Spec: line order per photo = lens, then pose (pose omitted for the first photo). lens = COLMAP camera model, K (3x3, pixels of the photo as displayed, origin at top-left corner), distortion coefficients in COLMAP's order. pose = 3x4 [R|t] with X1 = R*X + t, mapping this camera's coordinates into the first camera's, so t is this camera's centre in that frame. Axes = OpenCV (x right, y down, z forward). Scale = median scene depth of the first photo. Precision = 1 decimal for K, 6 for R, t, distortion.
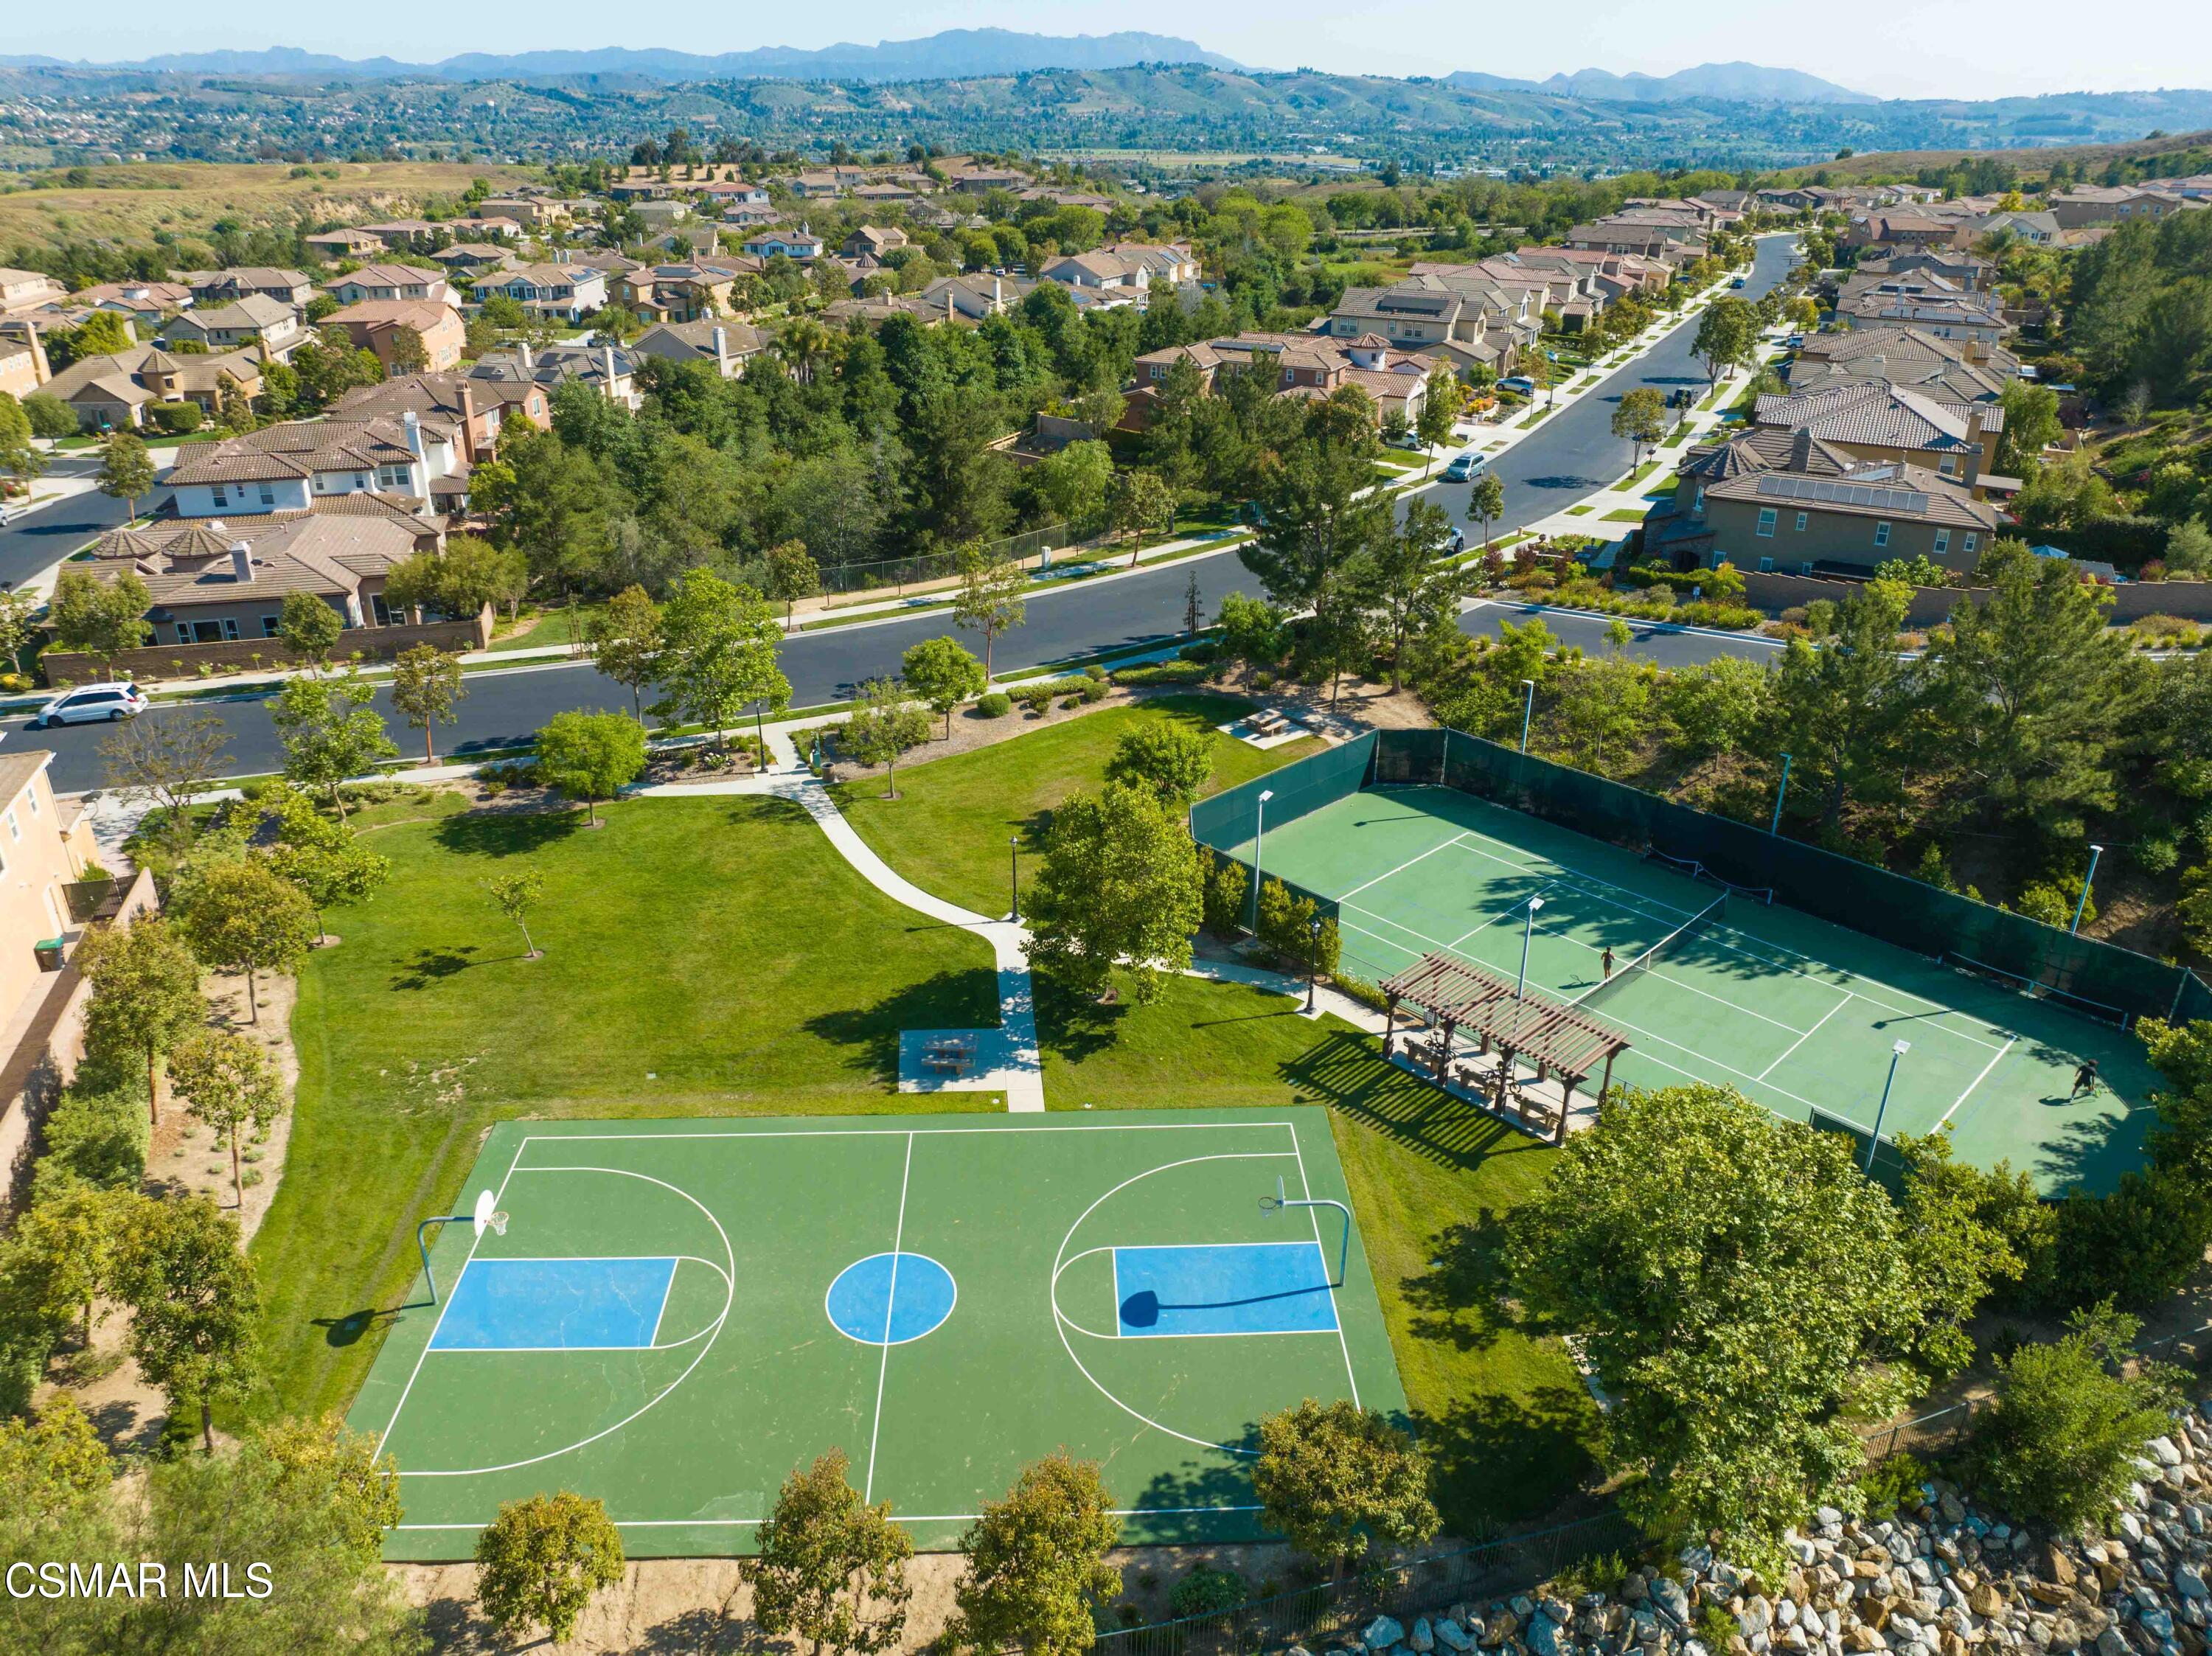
lens RADIAL K [[1529.8, 0, 1106.0], [0, 1529.8, 828.0], [0, 0, 1]] dist [-0.036656, 0.003664]
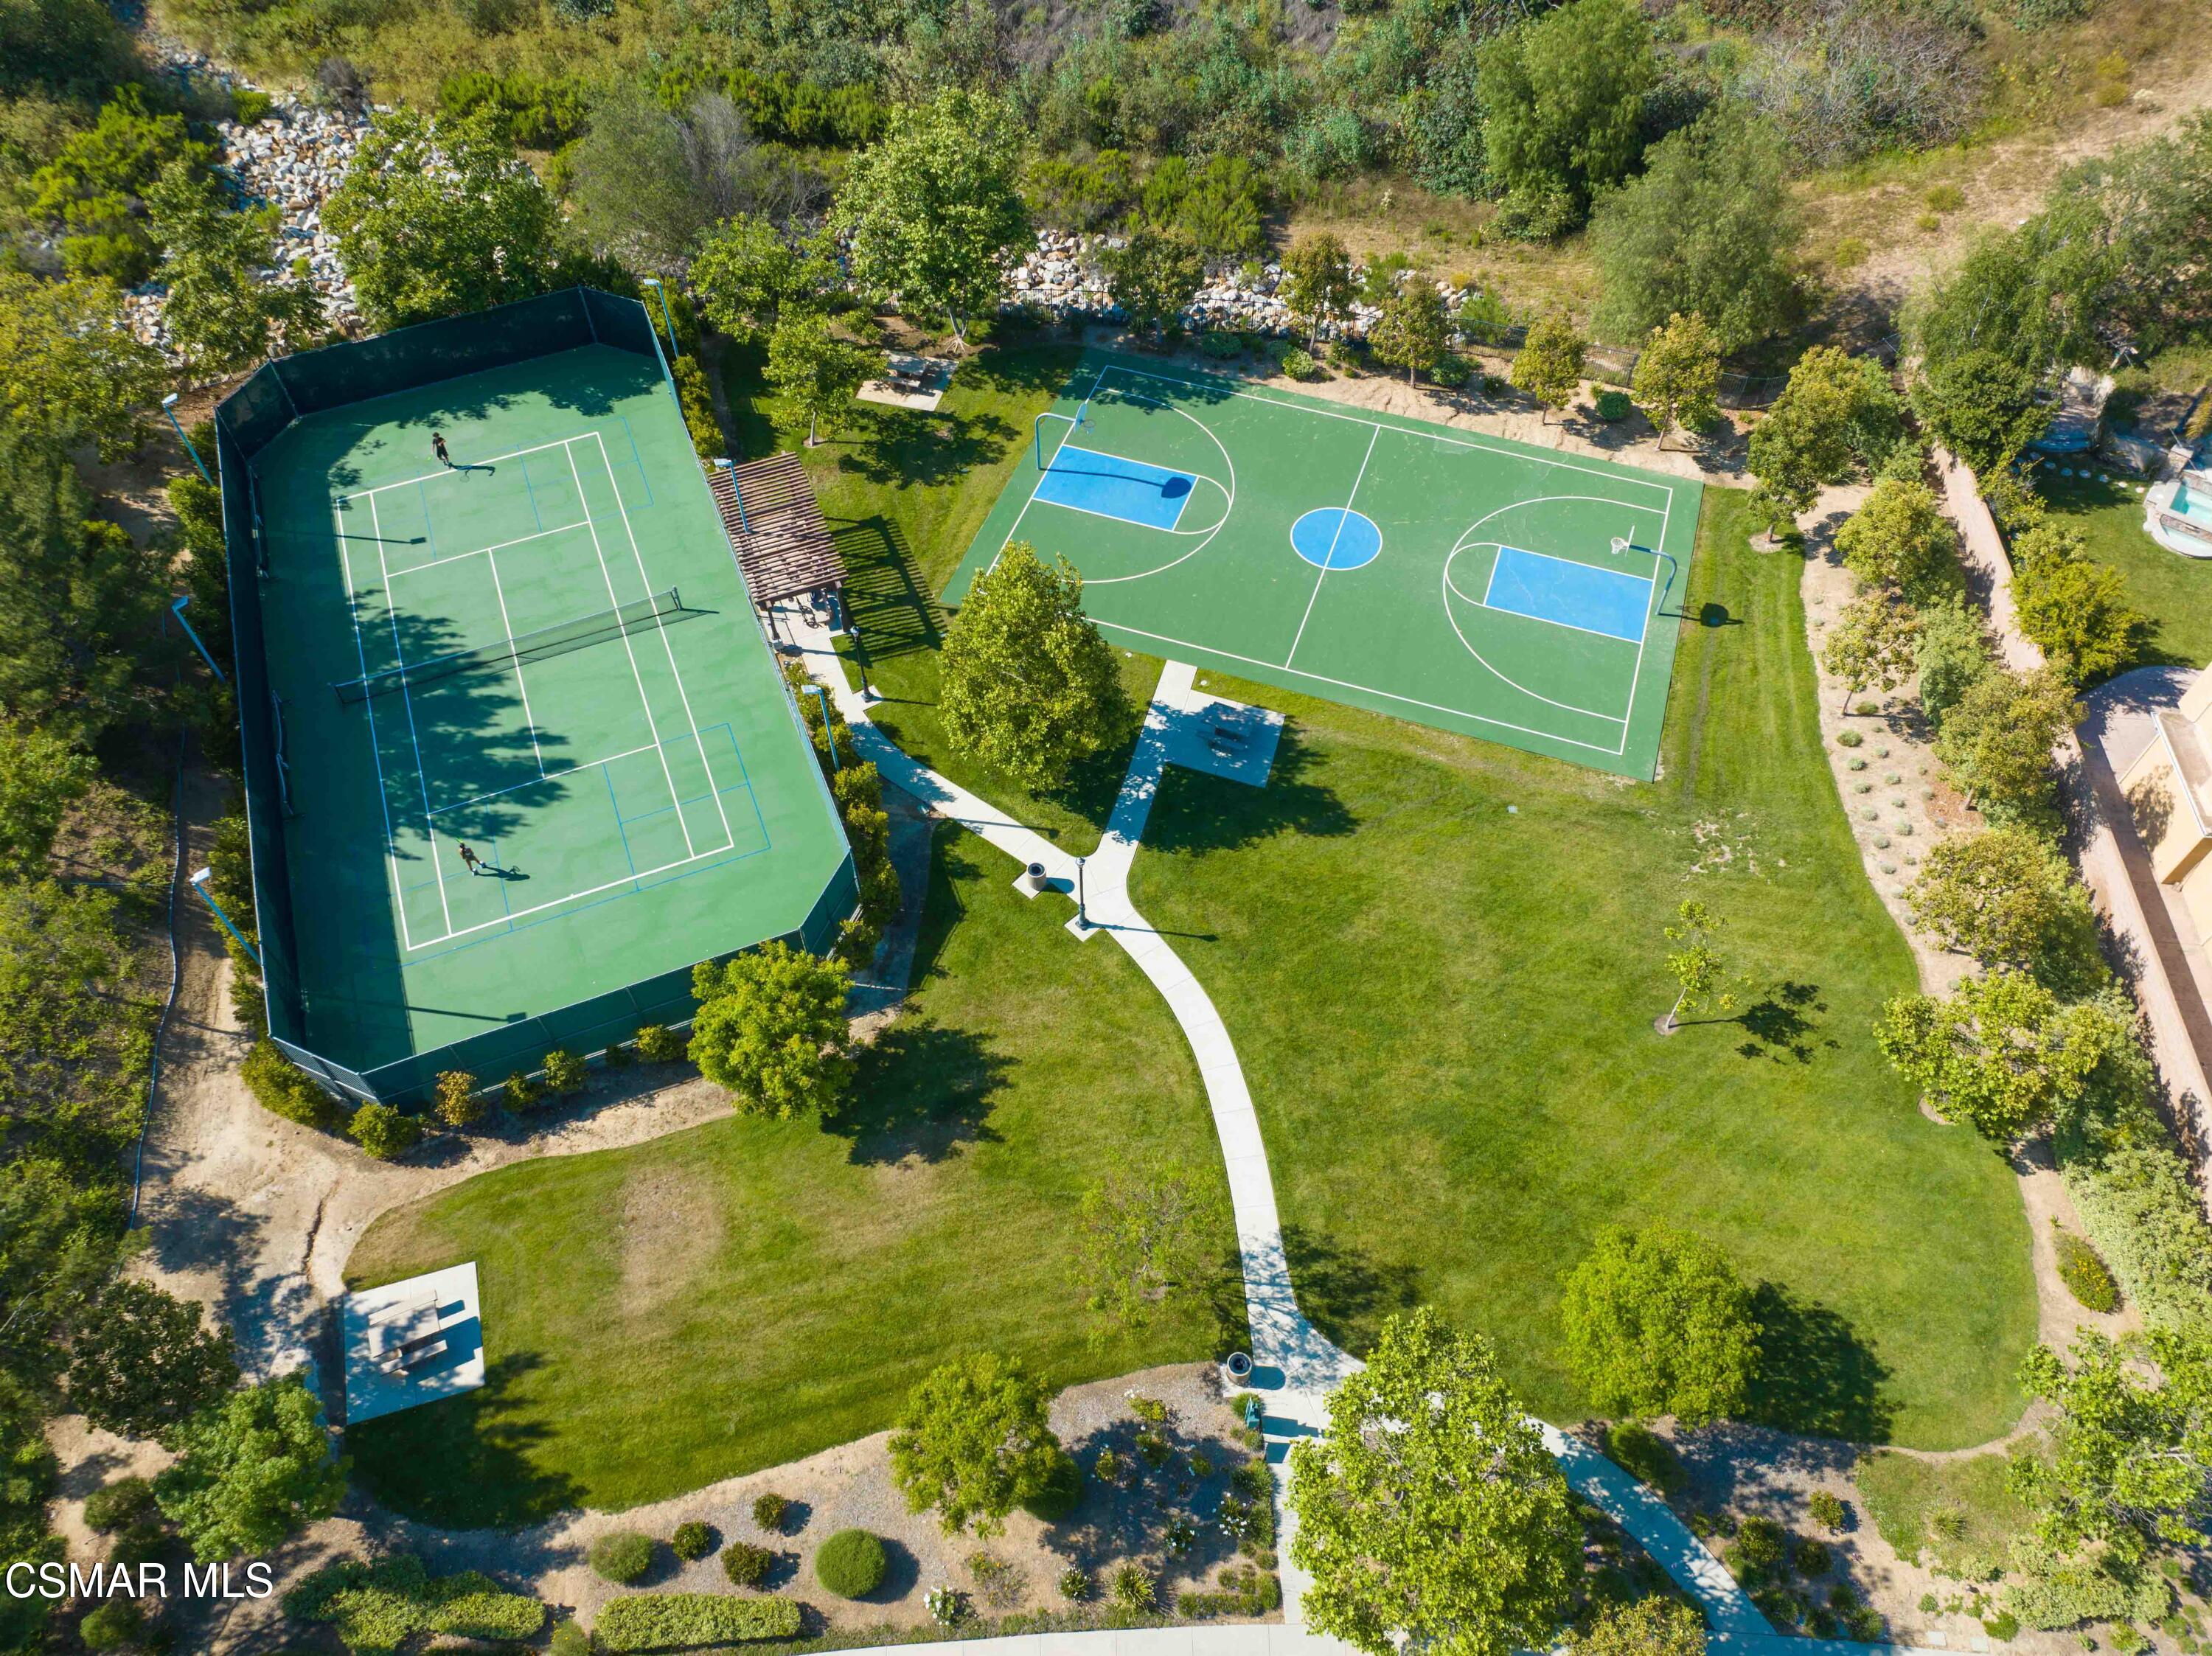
lens RADIAL K [[1529.8, 0, 1106.0], [0, 1529.8, 828.0], [0, 0, 1]] dist [-0.036656, 0.003664]
pose [[-0.928671, -0.300869, 0.216906, -0.253513], [0.157985, 0.208228, 0.965237, -0.800616], [-0.335576, 0.930655, -0.145843, 1.168321]]
